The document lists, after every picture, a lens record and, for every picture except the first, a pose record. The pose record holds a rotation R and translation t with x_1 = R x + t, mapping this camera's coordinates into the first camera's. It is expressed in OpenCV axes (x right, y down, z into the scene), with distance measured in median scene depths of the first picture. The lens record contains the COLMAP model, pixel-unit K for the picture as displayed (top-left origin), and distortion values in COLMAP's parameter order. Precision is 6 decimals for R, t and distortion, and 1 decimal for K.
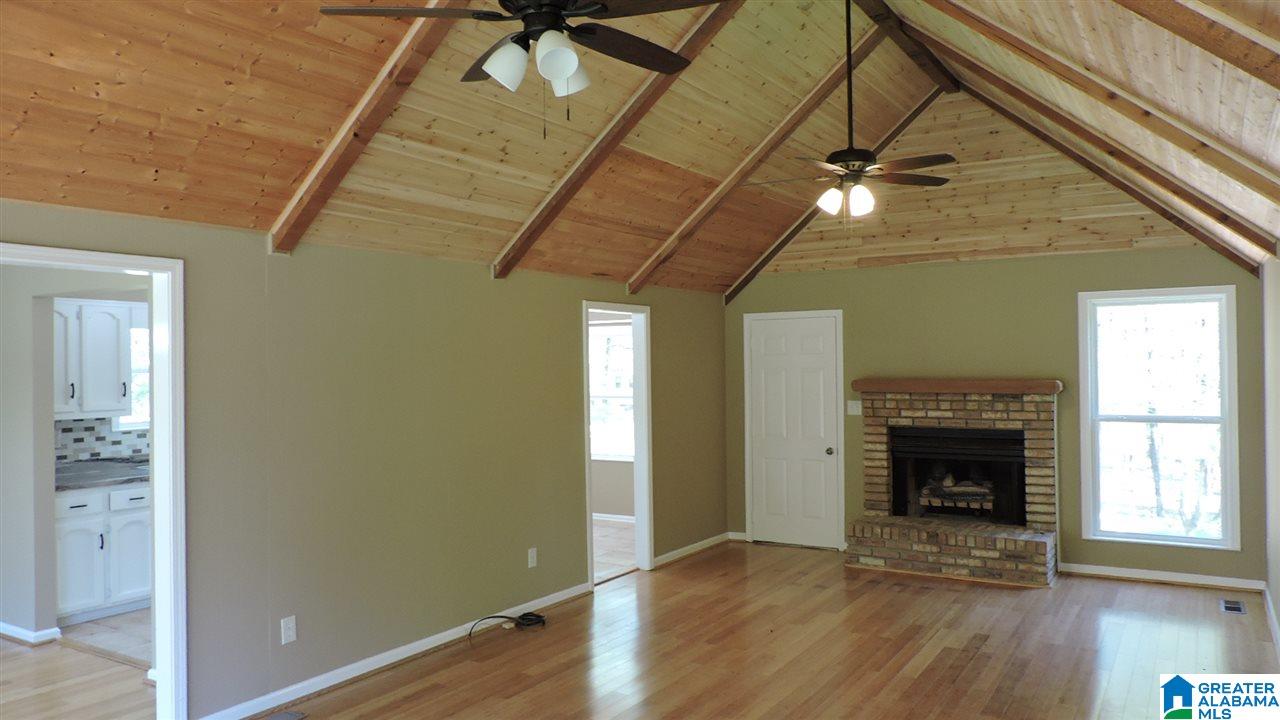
lens RADIAL K [[911.3, 0, 640.0], [0, 911.3, 360.0], [0, 0, 1]] dist [-0.007003, -0.003885]
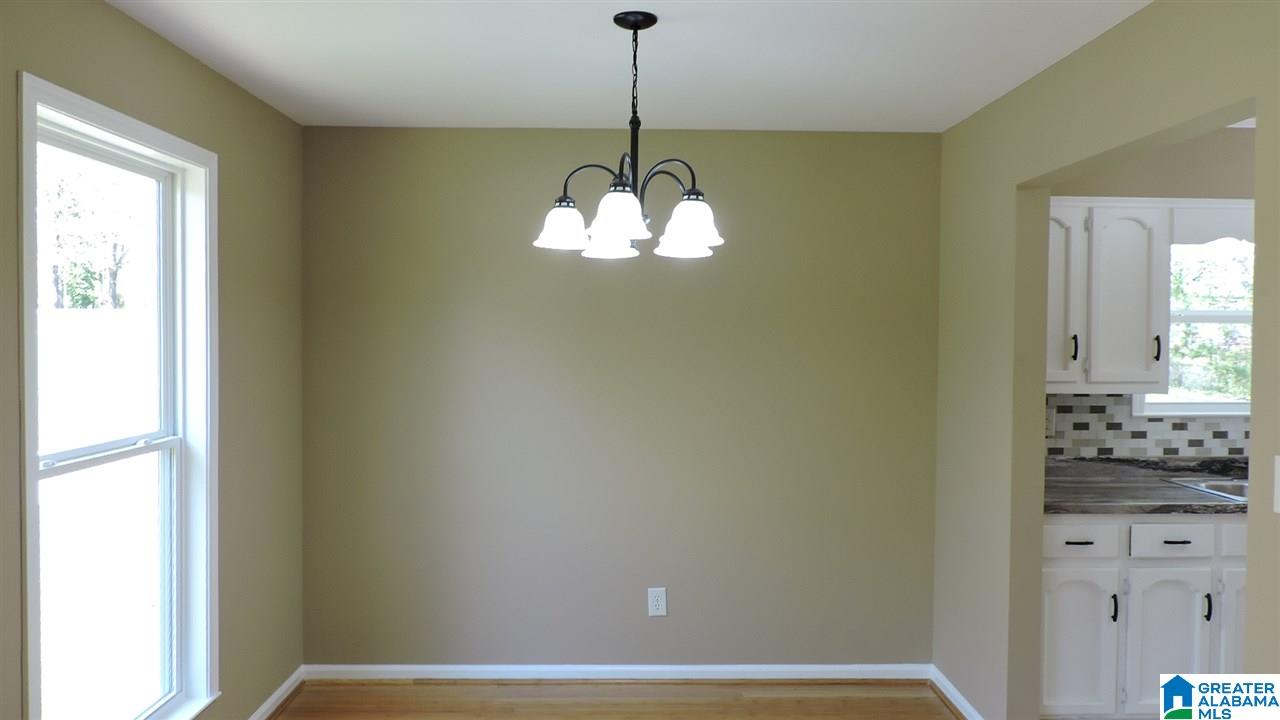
lens RADIAL K [[911.3, 0, 640.0], [0, 911.3, 360.0], [0, 0, 1]] dist [-0.007003, -0.003885]
pose [[0.542941, 0.039710, -0.838832, -0.257070], [-0.006850, 0.999058, 0.042861, 0.017237], [0.839743, -0.017525, 0.542701, 0.401859]]
